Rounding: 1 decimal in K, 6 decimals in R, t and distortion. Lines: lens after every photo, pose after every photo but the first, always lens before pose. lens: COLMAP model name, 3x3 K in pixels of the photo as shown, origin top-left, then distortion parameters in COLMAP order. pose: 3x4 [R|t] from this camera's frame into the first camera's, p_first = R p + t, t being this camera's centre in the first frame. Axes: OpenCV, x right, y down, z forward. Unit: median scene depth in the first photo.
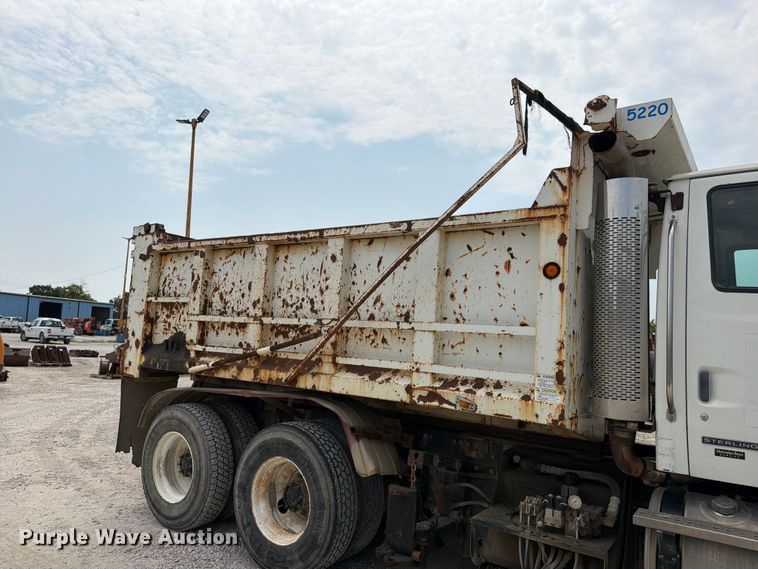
lens RADIAL K [[535.8, 0, 378.8], [0, 535.8, 283.2], [0, 0, 1]] dist [0.049470, -0.063638]
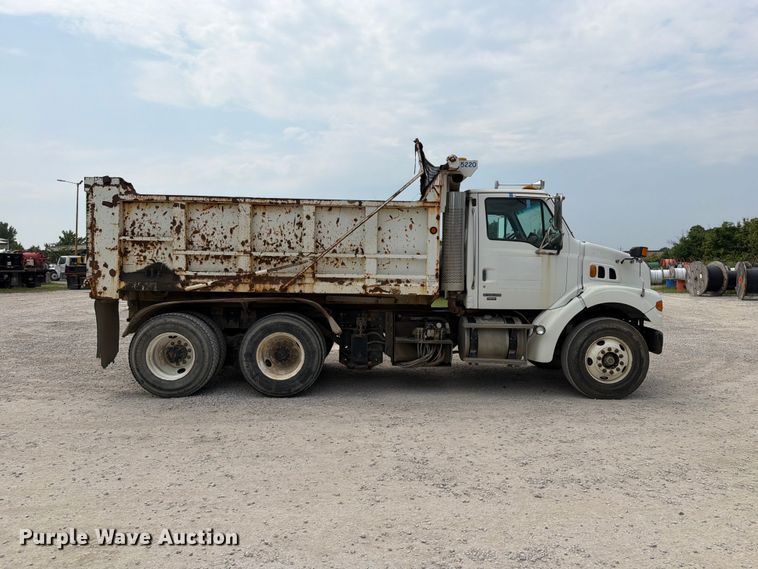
lens RADIAL K [[547.6, 0, 380.7], [0, 547.6, 284.4], [0, 0, 1]] dist [0.020446, -0.048560]
pose [[0.790389, -0.068934, 0.608715, -0.994564], [-0.034559, 0.987049, 0.156651, -0.118006], [-0.611630, -0.144852, 0.777770, -0.549812]]
